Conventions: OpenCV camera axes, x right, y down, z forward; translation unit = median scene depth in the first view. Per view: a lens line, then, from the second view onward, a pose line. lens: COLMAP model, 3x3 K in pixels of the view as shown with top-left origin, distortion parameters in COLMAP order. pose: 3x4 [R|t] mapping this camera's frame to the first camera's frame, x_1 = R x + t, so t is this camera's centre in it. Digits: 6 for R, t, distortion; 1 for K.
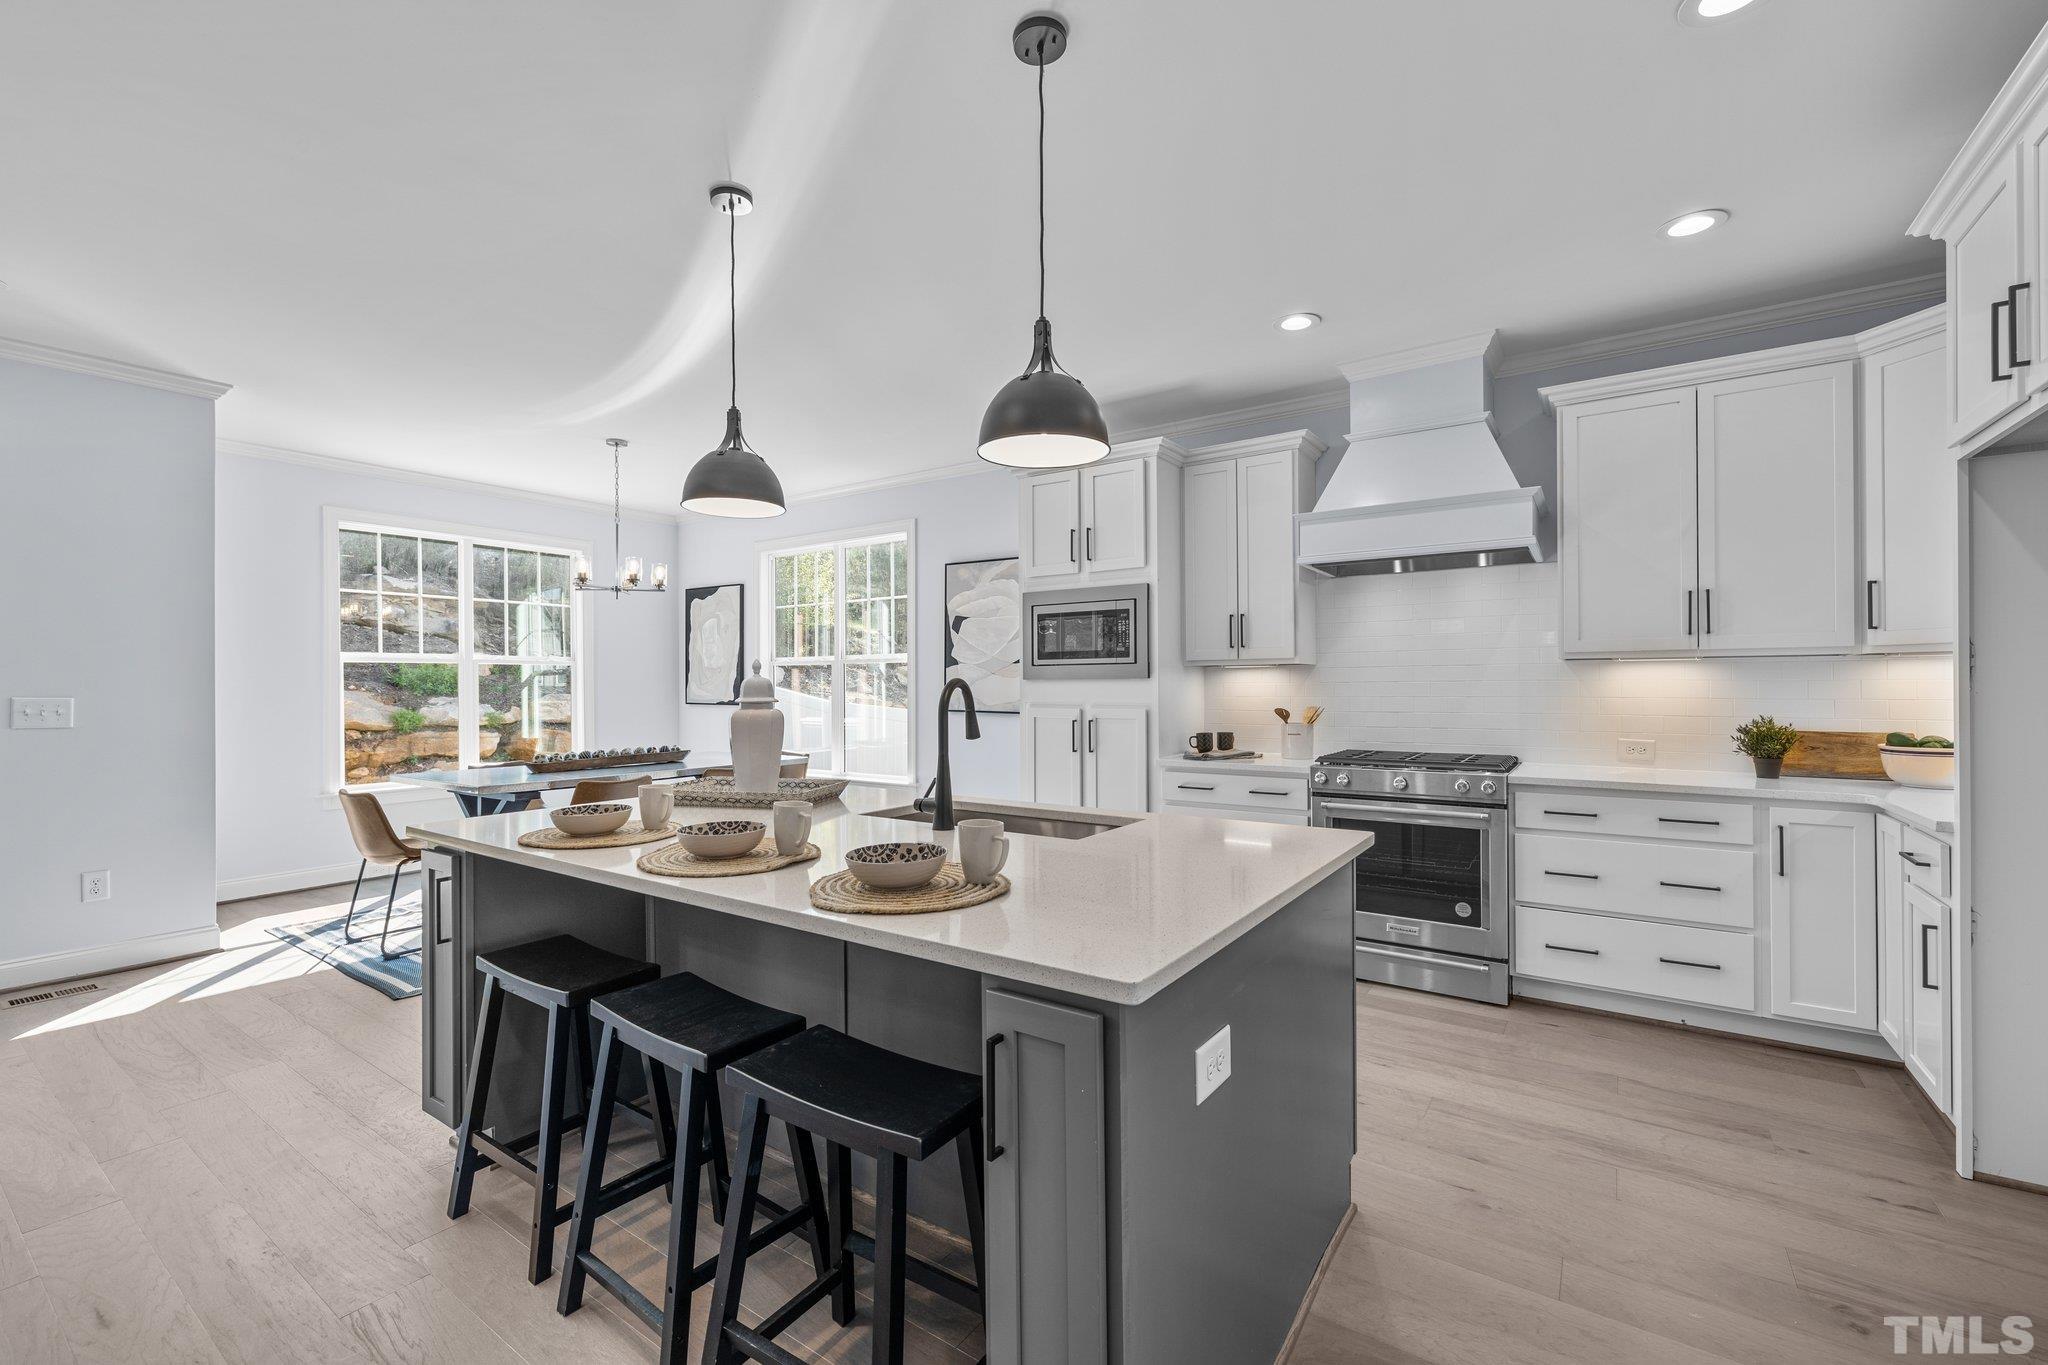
lens RADIAL K [[864.5, 0, 1015.5], [0, 864.5, 675.7], [0, 0, 1]] dist [-0.002436, -0.000062]
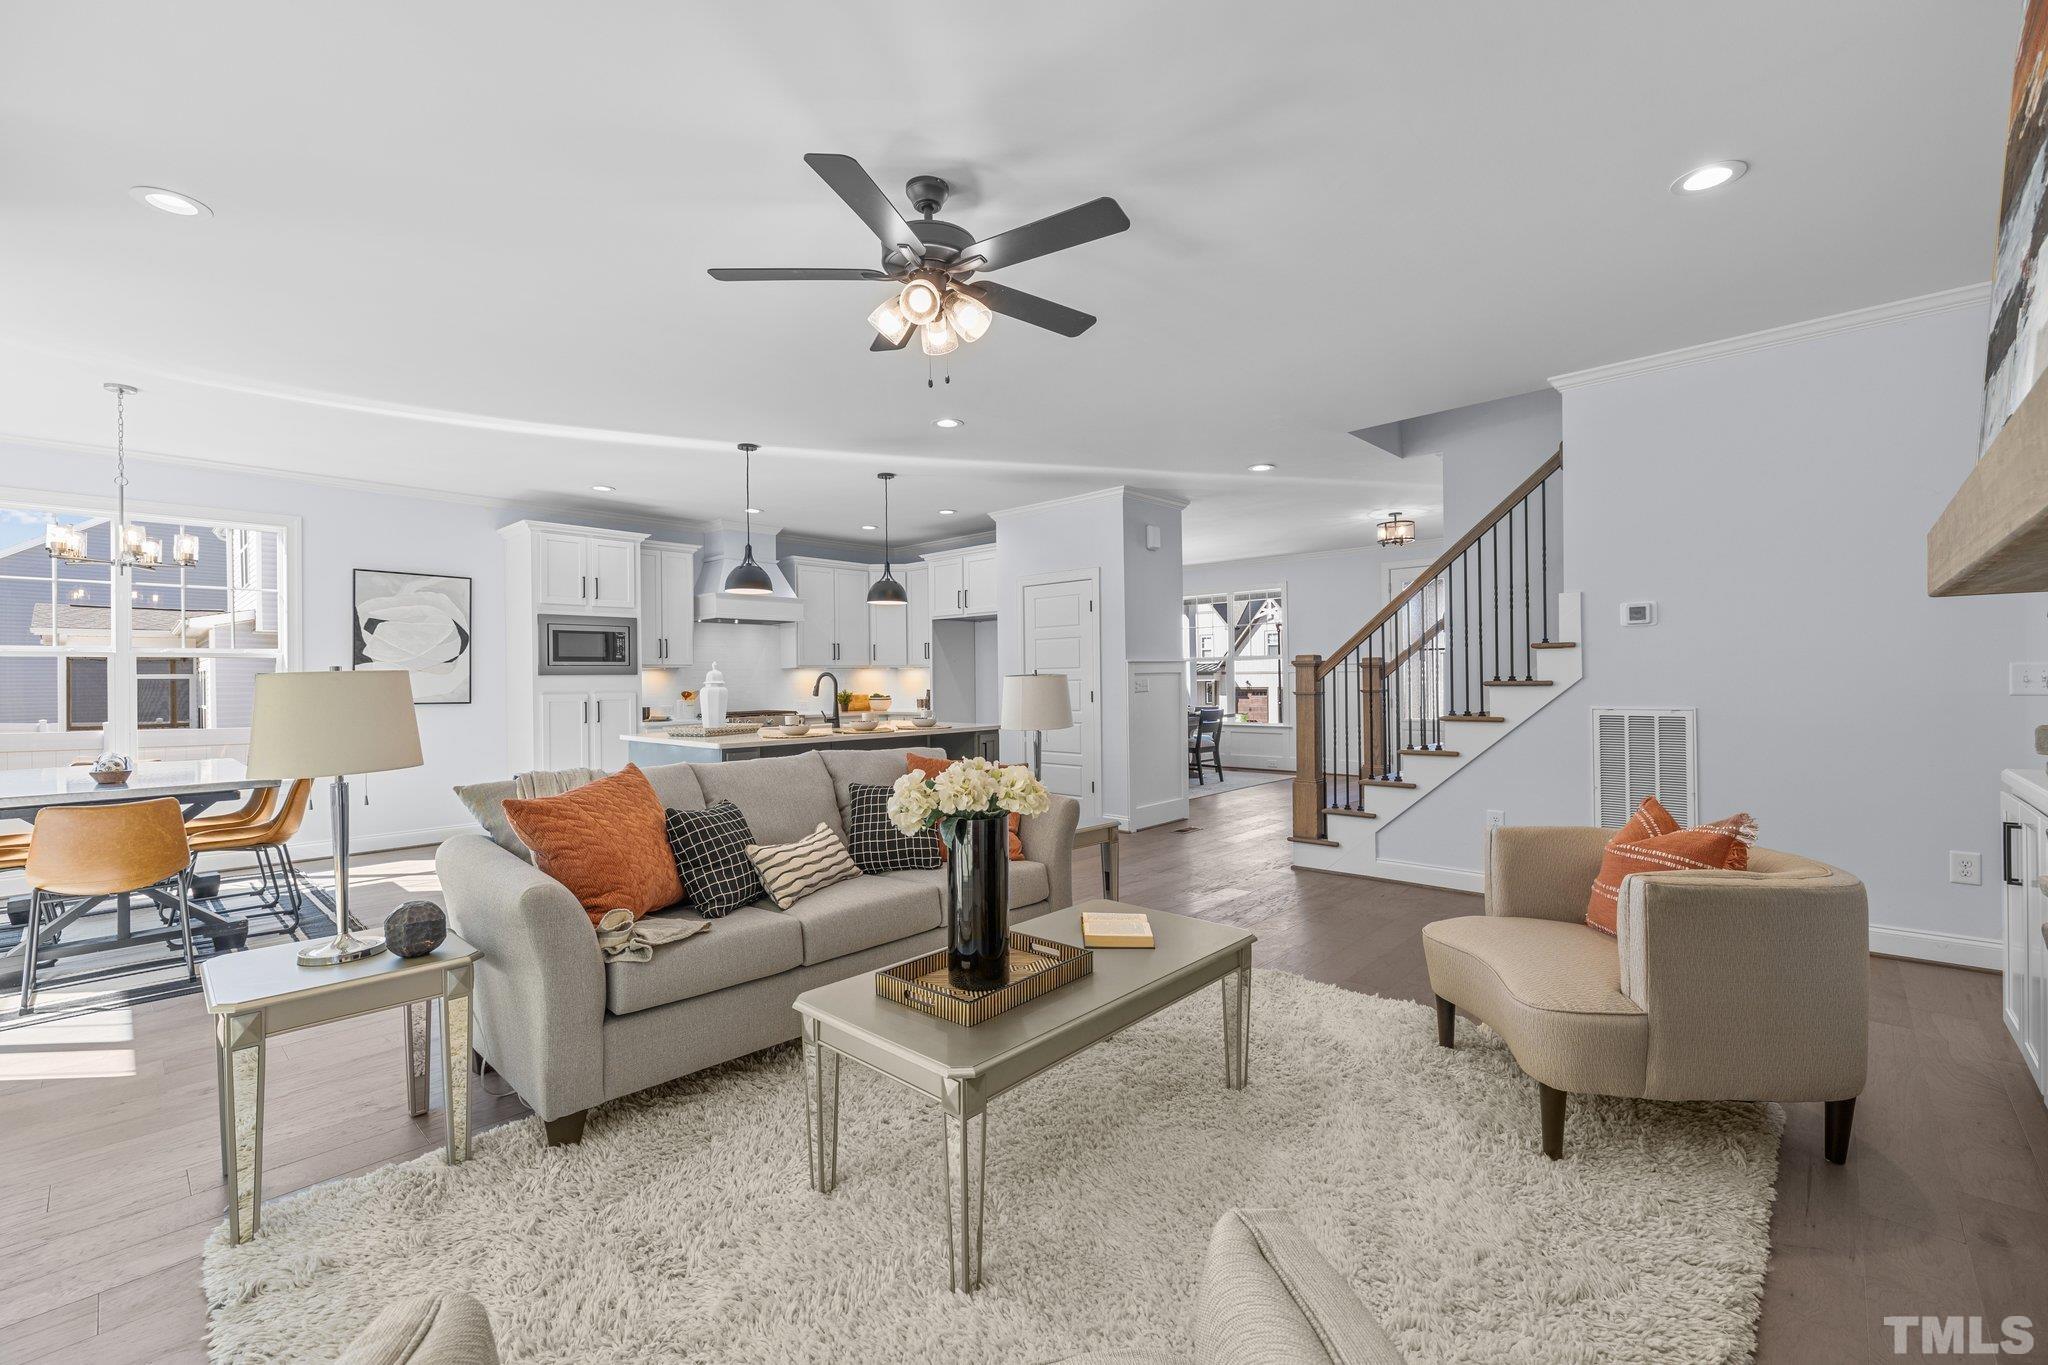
lens RADIAL K [[864.5, 0, 1016.7], [0, 864.5, 682.2], [0, 0, 1]] dist [-0.002436, -0.000062]
pose [[0.118796, 0.004886, 0.992907, -1.295495], [0.004996, 0.999972, -0.005519, 0.027169], [-0.992906, 0.005616, 0.118769, 0.072424]]
